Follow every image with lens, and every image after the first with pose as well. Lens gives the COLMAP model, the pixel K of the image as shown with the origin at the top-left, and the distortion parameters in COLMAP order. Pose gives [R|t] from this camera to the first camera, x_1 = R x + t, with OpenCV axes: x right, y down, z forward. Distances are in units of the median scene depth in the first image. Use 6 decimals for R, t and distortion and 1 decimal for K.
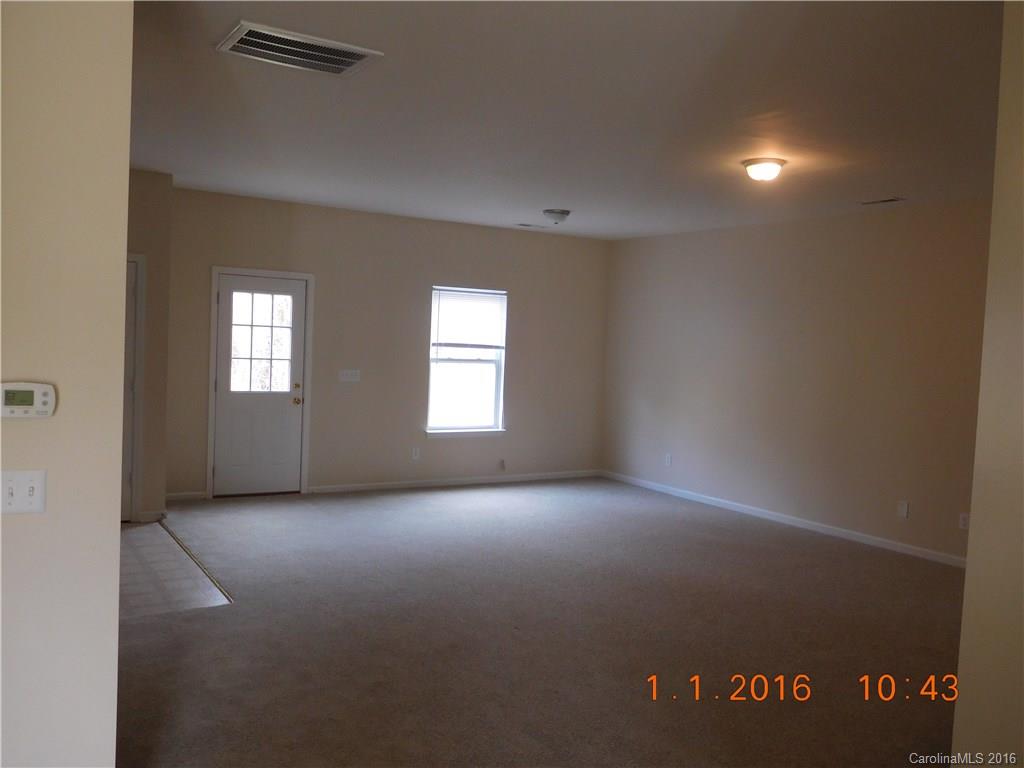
lens RADIAL K [[891.8, 0, 509.0], [0, 891.8, 398.4], [0, 0, 1]] dist [0.009317, -0.000356]
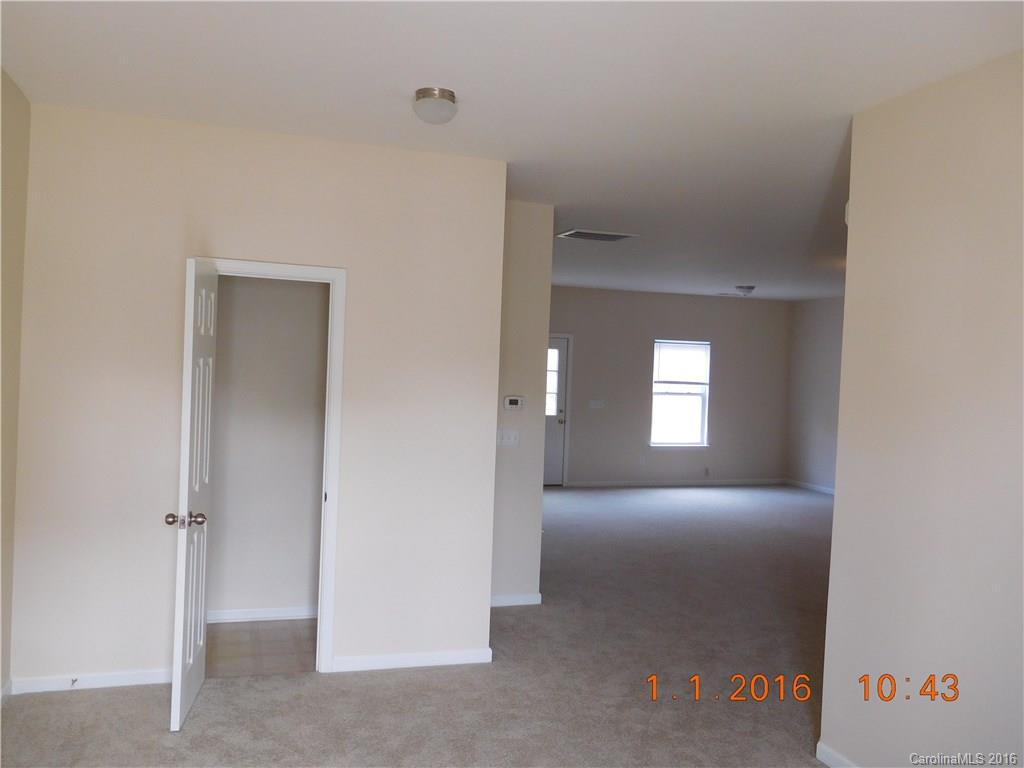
lens RADIAL K [[891.8, 0, 509.0], [0, 891.8, 398.4], [0, 0, 1]] dist [0.009317, -0.000356]
pose [[0.972664, -0.003517, -0.232191, 0.015976], [-0.006488, 0.999083, -0.042310, 0.025348], [0.232127, 0.042660, 0.971750, -0.403765]]
